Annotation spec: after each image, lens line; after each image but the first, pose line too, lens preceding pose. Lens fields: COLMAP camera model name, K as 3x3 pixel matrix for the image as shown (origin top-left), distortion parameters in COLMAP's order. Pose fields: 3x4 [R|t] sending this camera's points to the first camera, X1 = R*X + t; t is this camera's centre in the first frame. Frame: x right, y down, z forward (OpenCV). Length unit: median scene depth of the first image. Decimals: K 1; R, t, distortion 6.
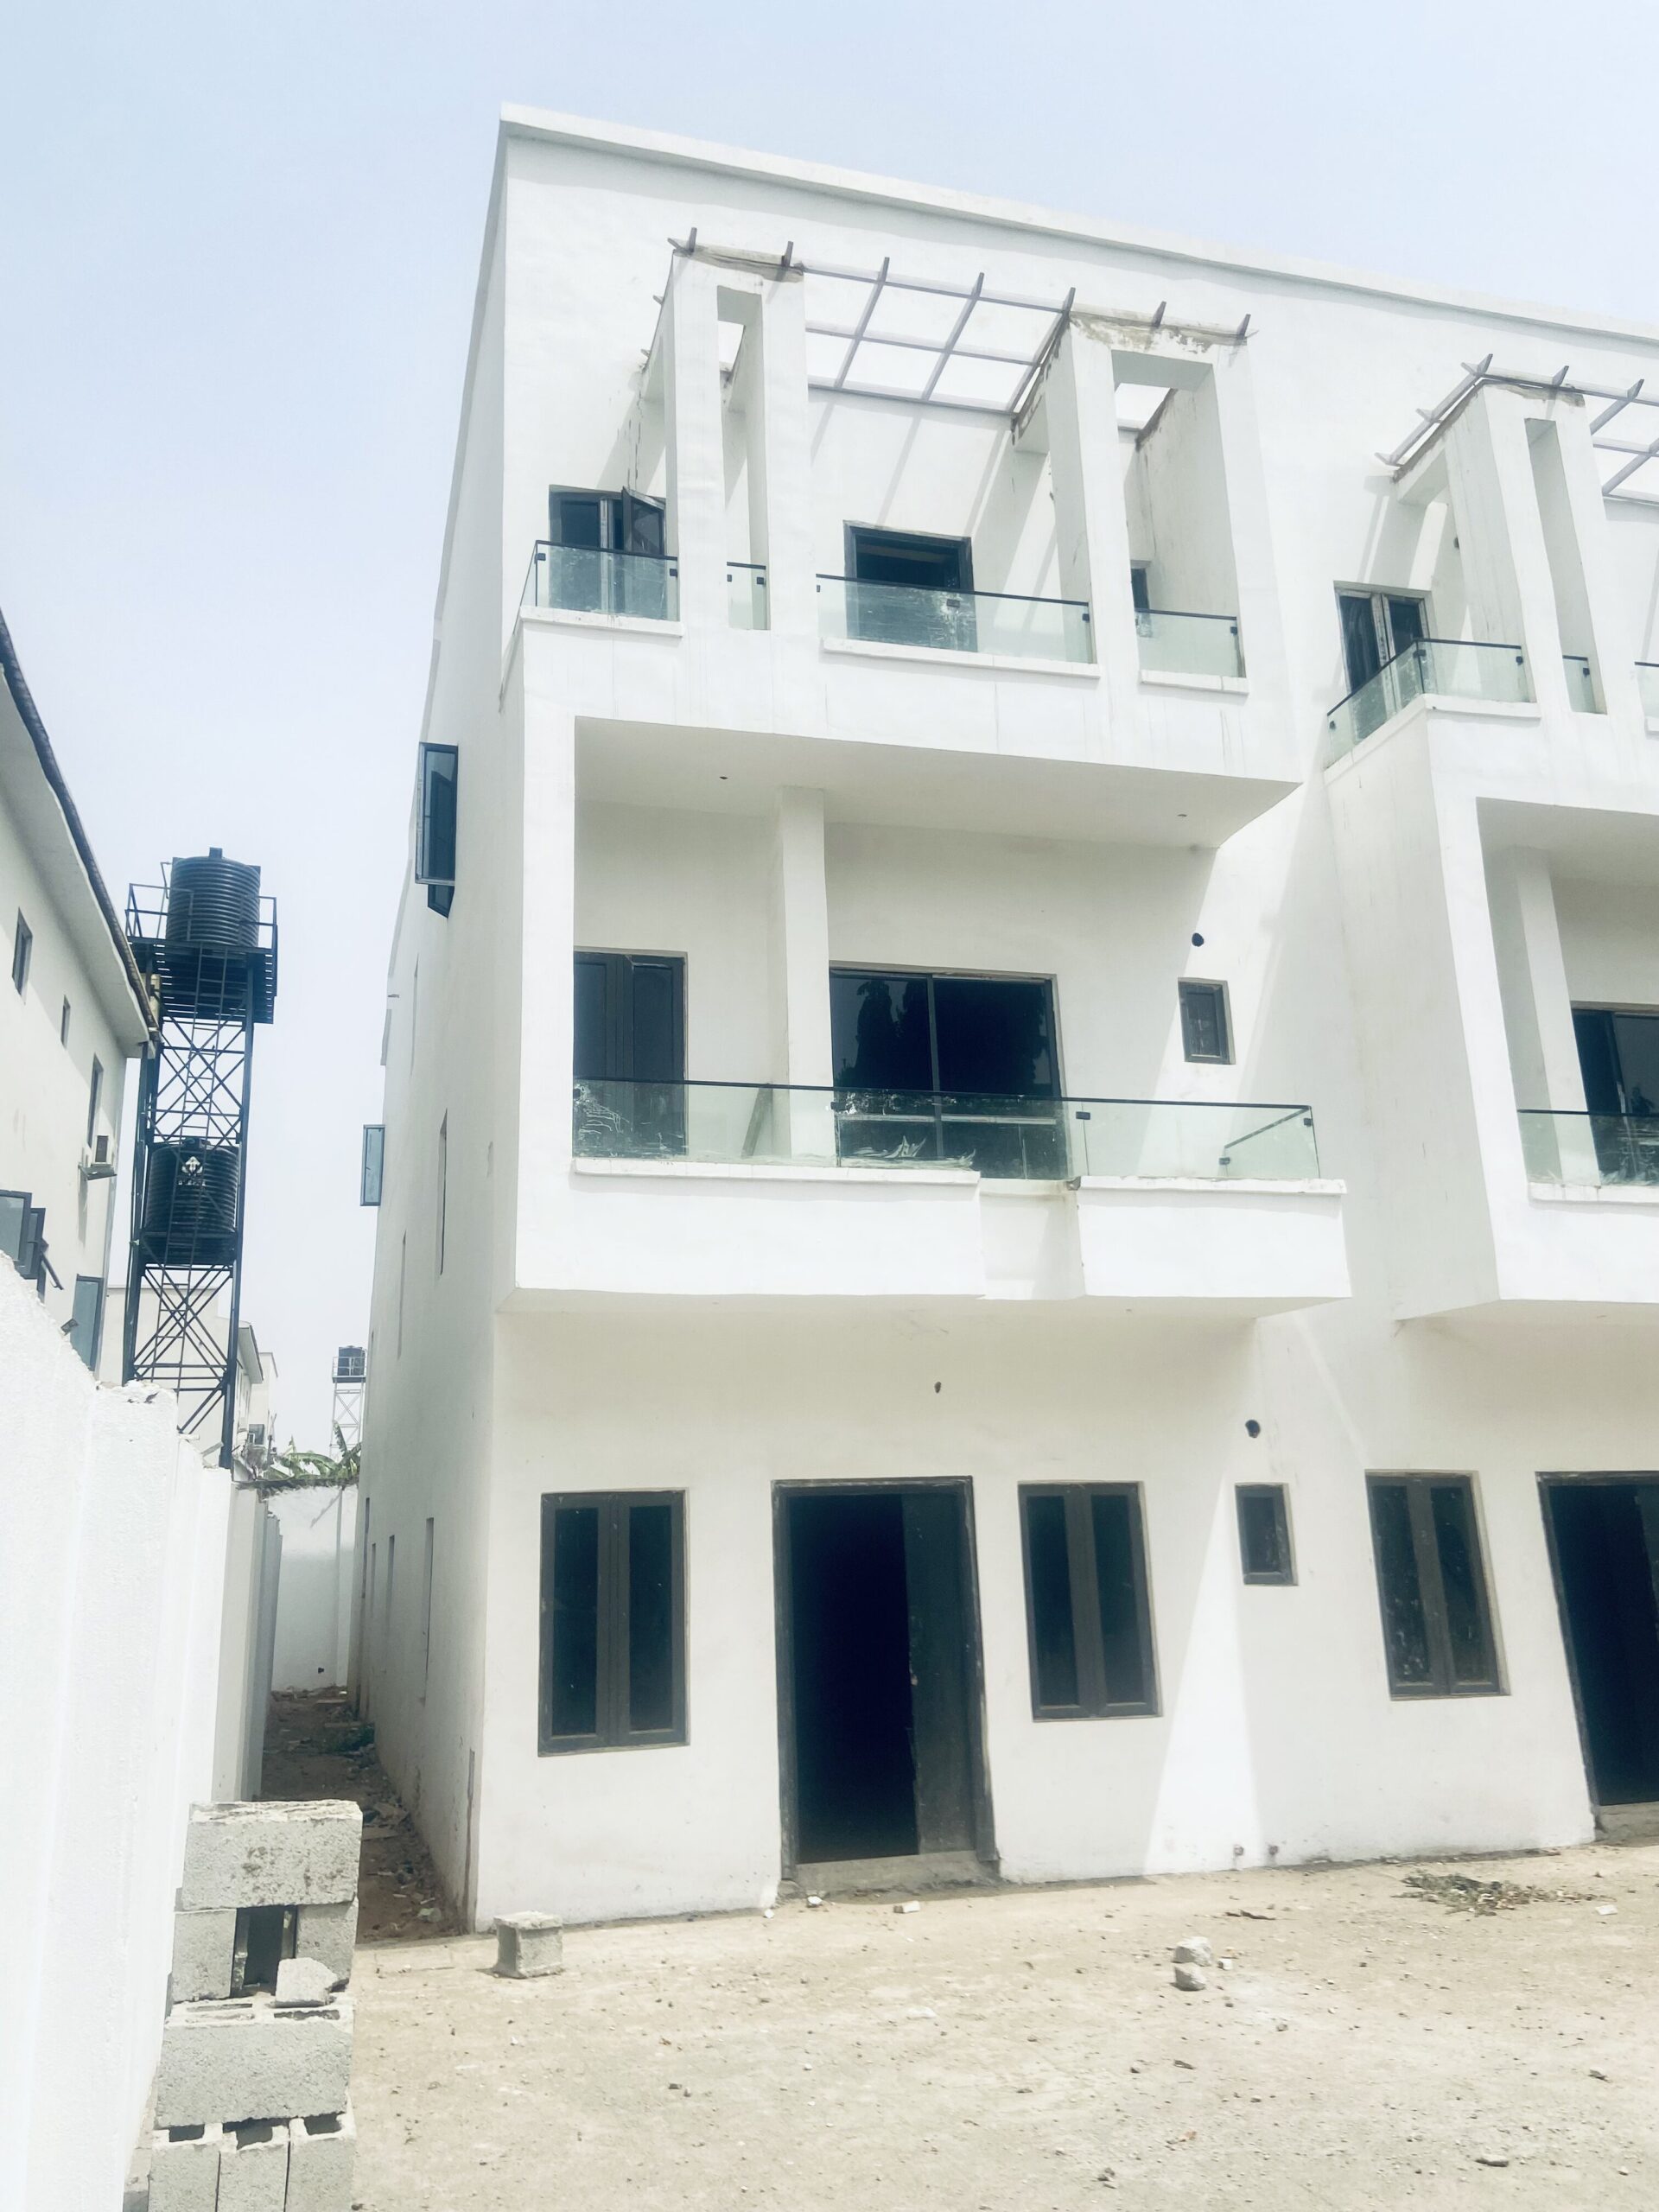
lens RADIAL K [[1668.9, 0, 829.5], [0, 1668.9, 1089.6], [0, 0, 1]] dist [0.121225, -0.150479]
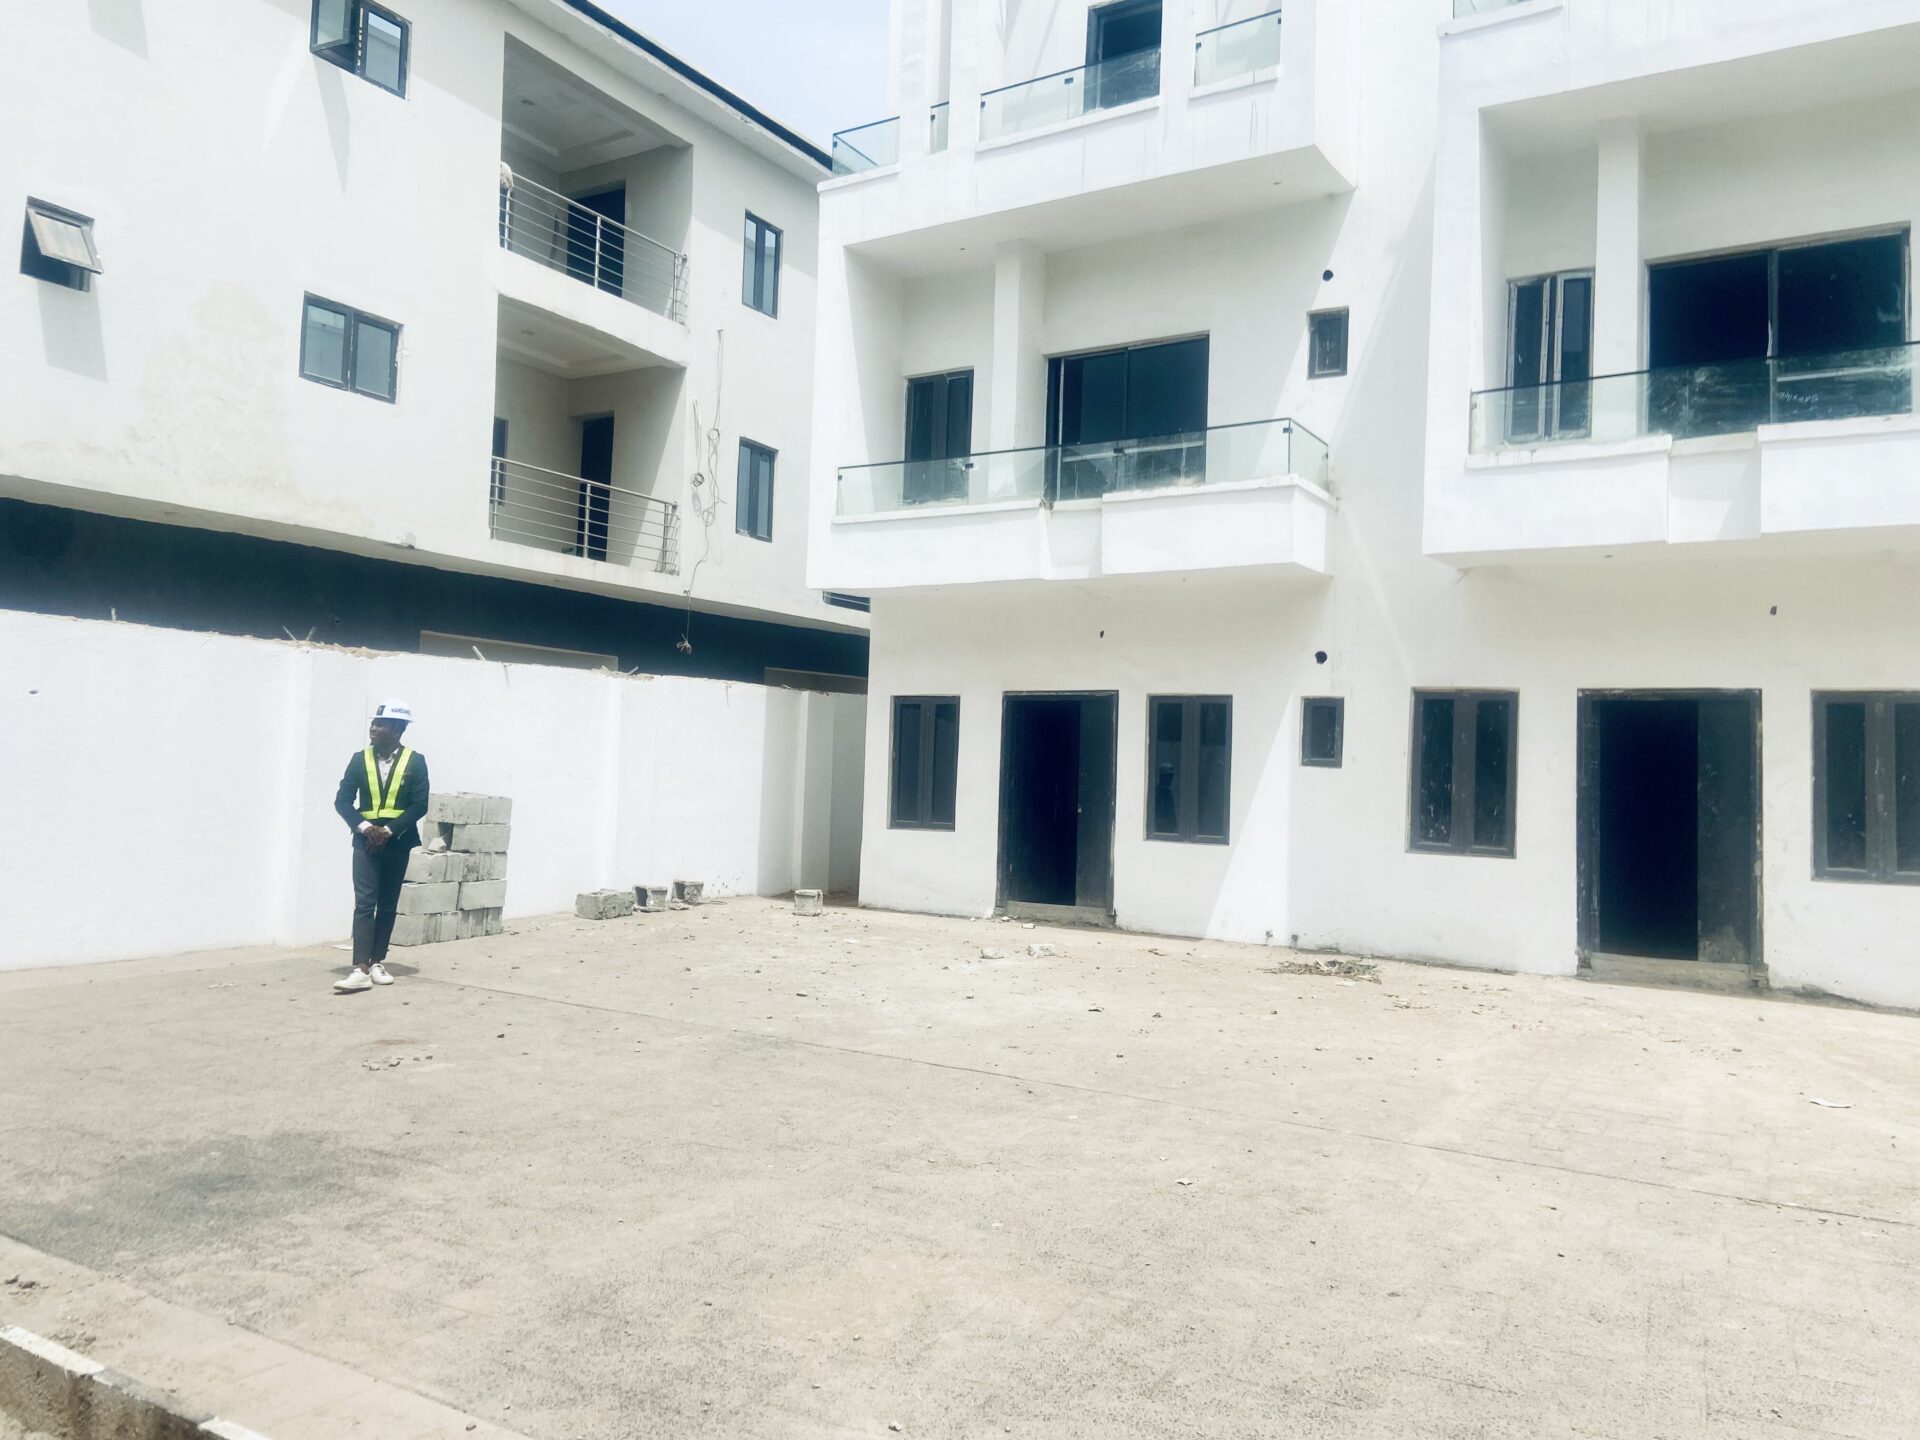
lens RADIAL K [[1448.6, 0, 951.3], [0, 1448.6, 703.3], [0, 0, 1]] dist [0.121225, -0.150479]
pose [[0.684904, 0.017677, -0.728419, 0.893301], [0.150102, 0.974840, 0.164792, -0.000730], [0.713005, -0.222204, 0.665018, 0.000021]]
